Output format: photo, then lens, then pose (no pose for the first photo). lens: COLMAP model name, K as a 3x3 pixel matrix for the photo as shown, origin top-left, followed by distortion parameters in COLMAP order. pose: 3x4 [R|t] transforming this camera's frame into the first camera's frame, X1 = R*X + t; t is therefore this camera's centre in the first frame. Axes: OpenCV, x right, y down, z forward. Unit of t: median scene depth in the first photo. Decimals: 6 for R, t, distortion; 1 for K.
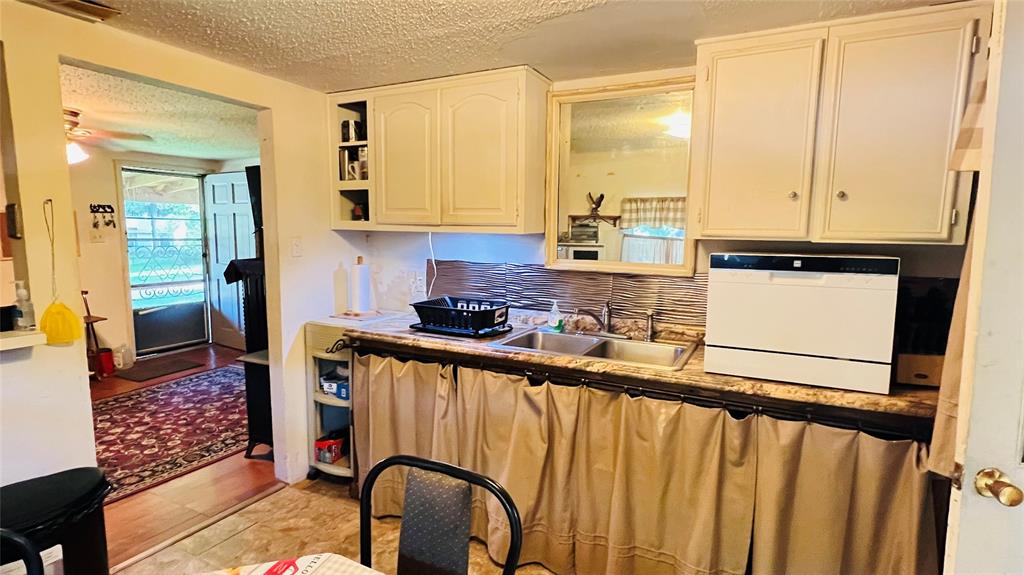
lens RADIAL K [[517.2, 0, 512.1], [0, 517.2, 288.7], [0, 0, 1]] dist [0.000570, 0.000038]
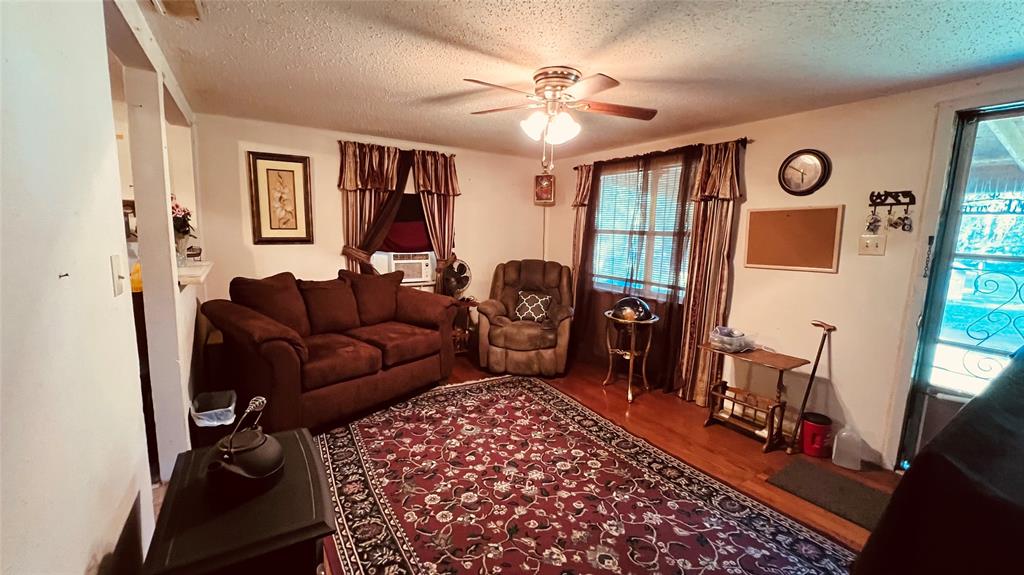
lens RADIAL K [[410.7, 0, 510.0], [0, 410.7, 284.8], [0, 0, 1]] dist [-0.003073, -0.000147]
pose [[-0.507844, 0.096974, -0.855973, -0.193191], [-0.132097, 0.973126, 0.188618, -0.103166], [0.851261, 0.208860, -0.481386, 1.006384]]
